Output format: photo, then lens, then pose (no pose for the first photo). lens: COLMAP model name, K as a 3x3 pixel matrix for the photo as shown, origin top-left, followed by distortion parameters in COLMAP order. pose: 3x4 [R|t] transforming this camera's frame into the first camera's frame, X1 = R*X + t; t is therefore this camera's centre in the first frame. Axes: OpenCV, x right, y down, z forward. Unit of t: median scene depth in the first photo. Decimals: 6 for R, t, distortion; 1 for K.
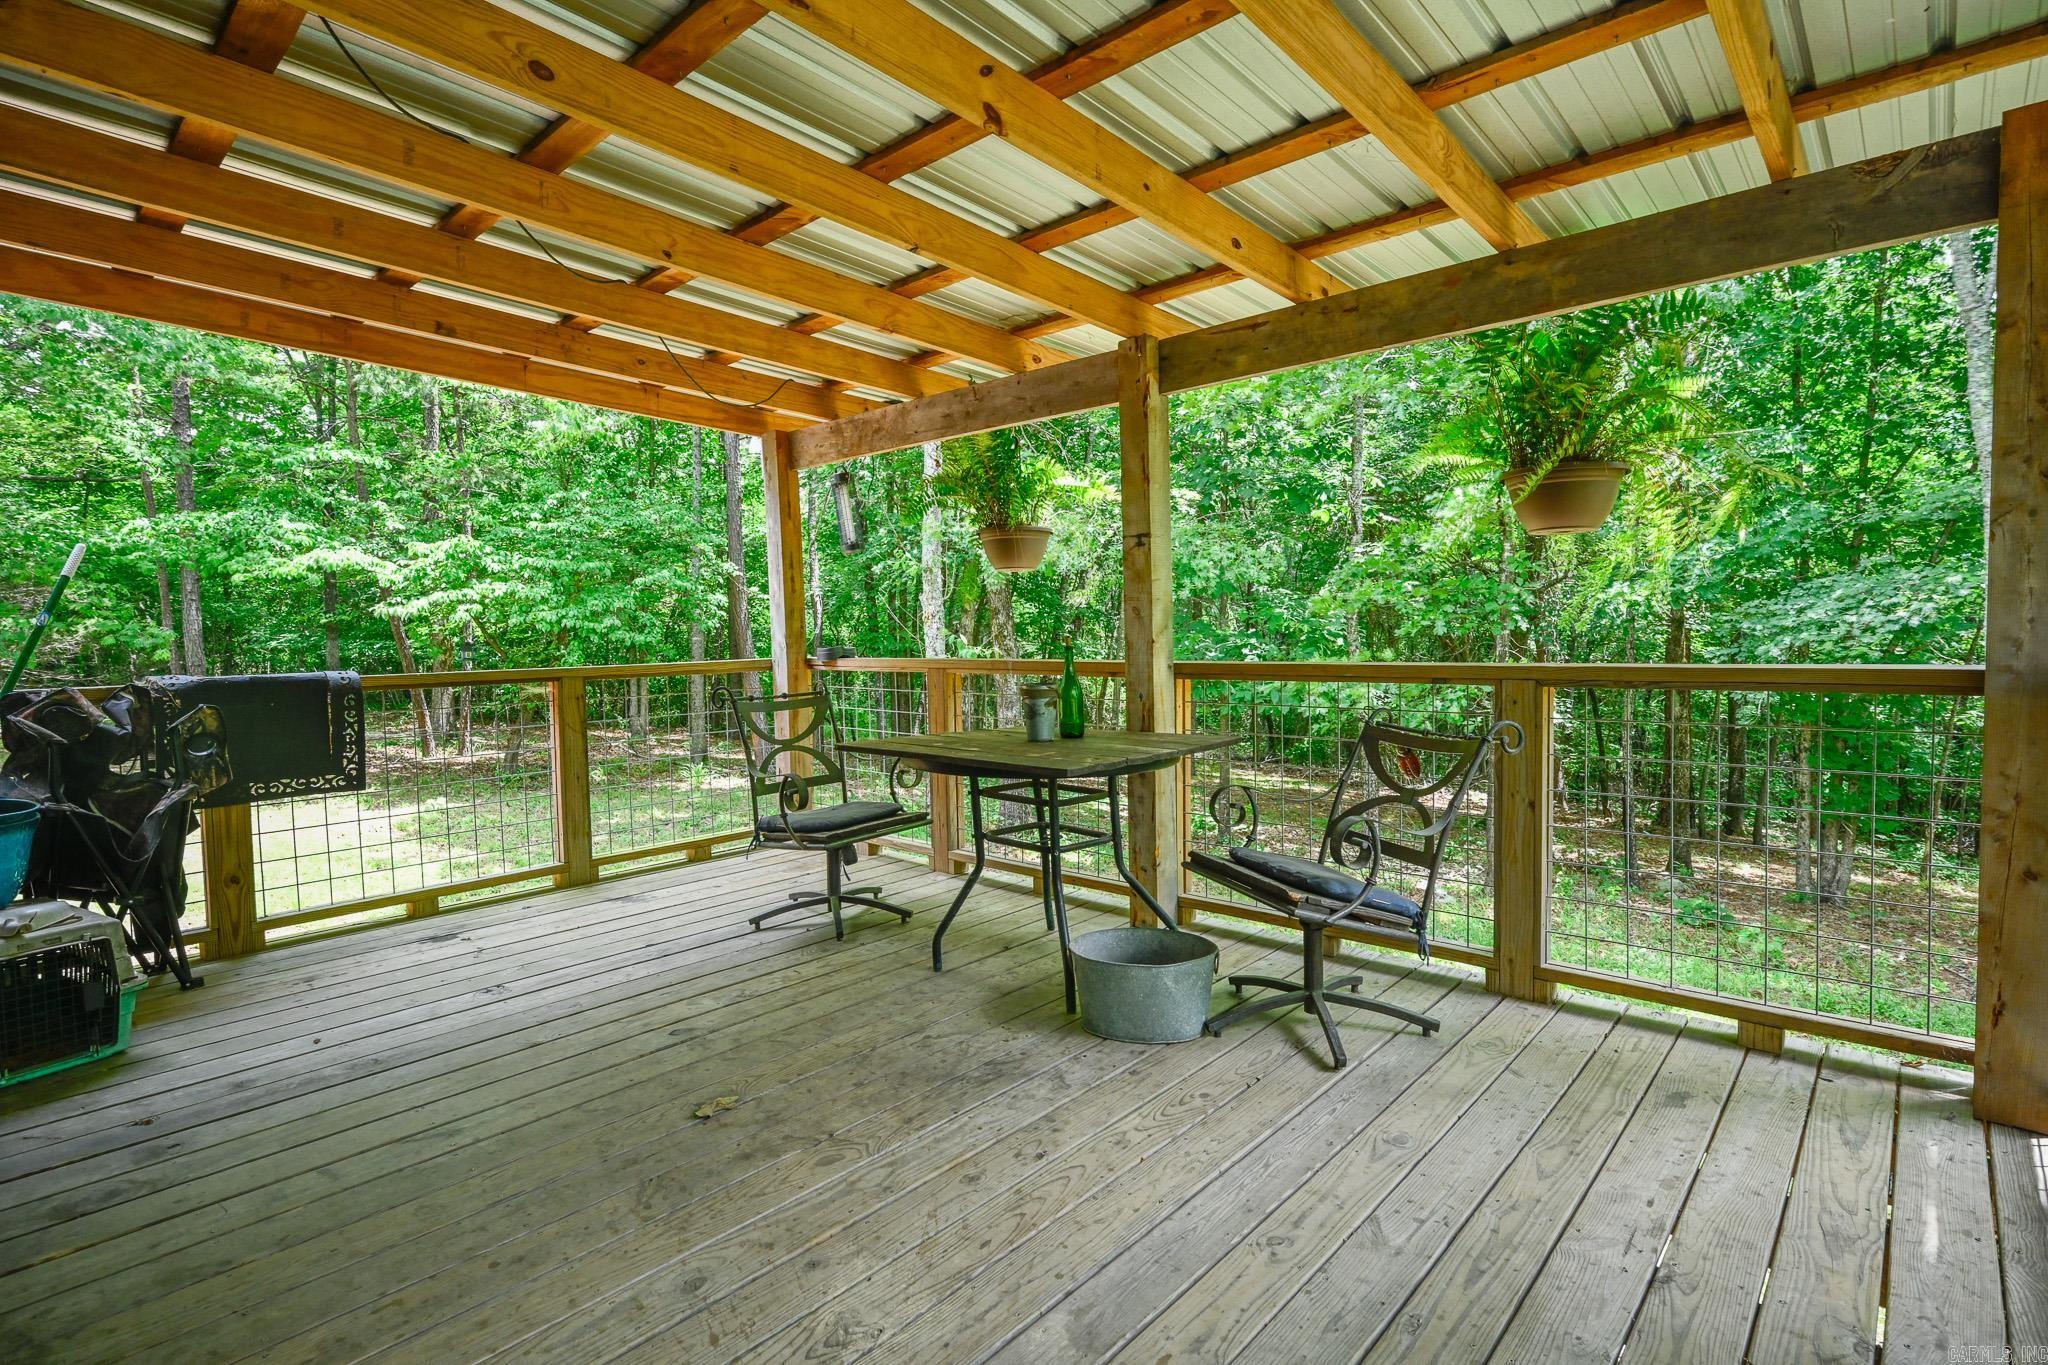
lens RADIAL K [[1003.0, 0, 1024.0], [0, 1003.0, 682.5], [0, 0, 1]] dist [0.000554, 0.000096]
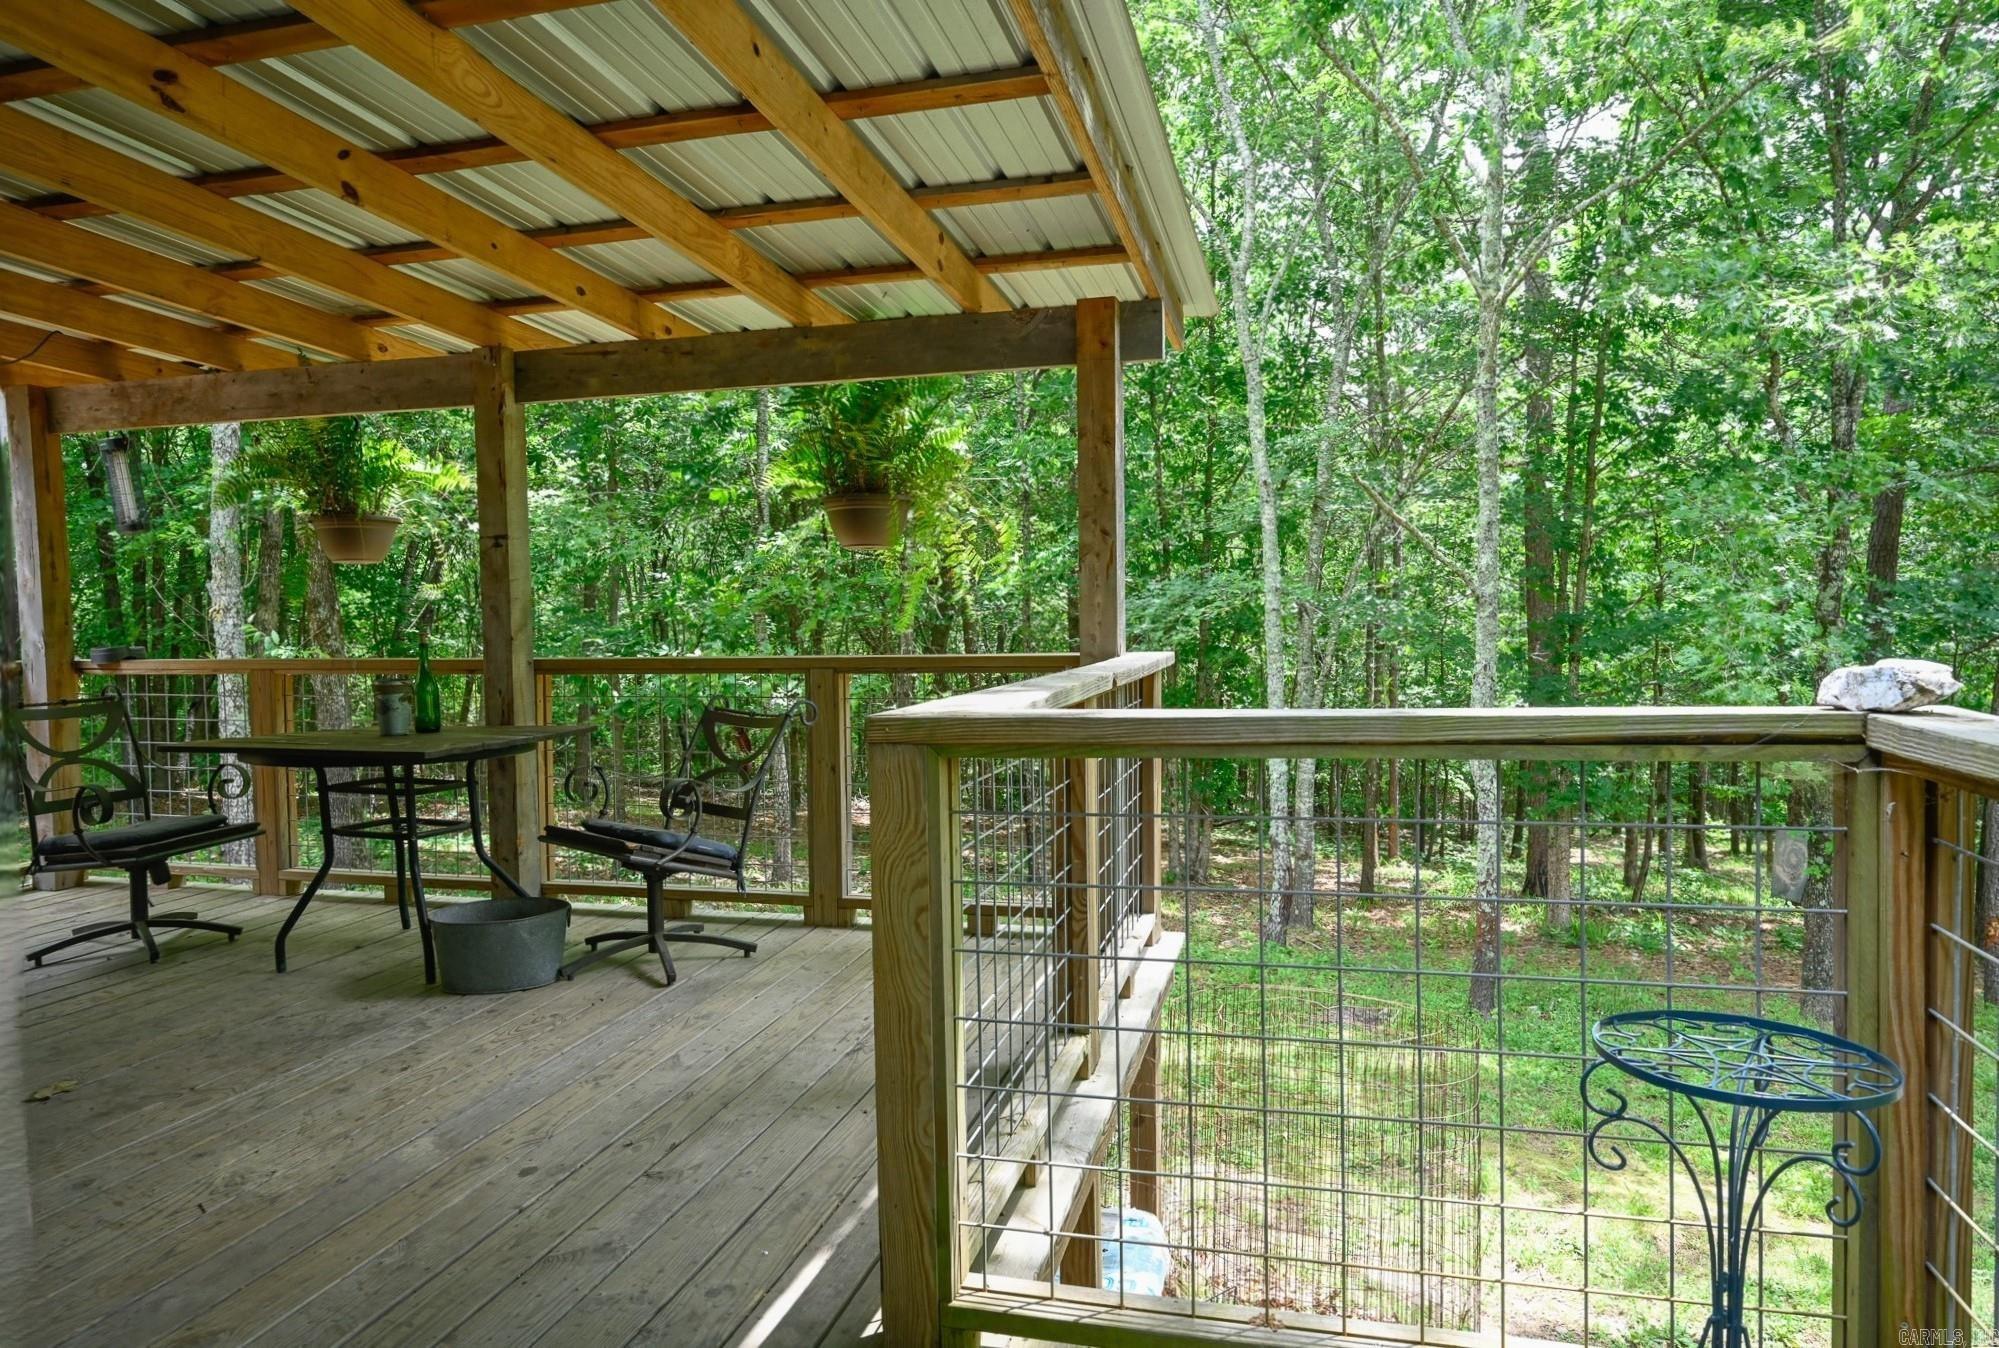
lens RADIAL K [[1262.1, 0, 1003.3], [0, 1262.1, 660.3], [0, 0, 1]] dist [0.000960, -0.001143]
pose [[0.886533, -0.008971, 0.462579, -0.028814], [0.021491, 0.999531, -0.021803, 0.023724], [-0.462166, 0.029270, 0.886310, -0.449341]]
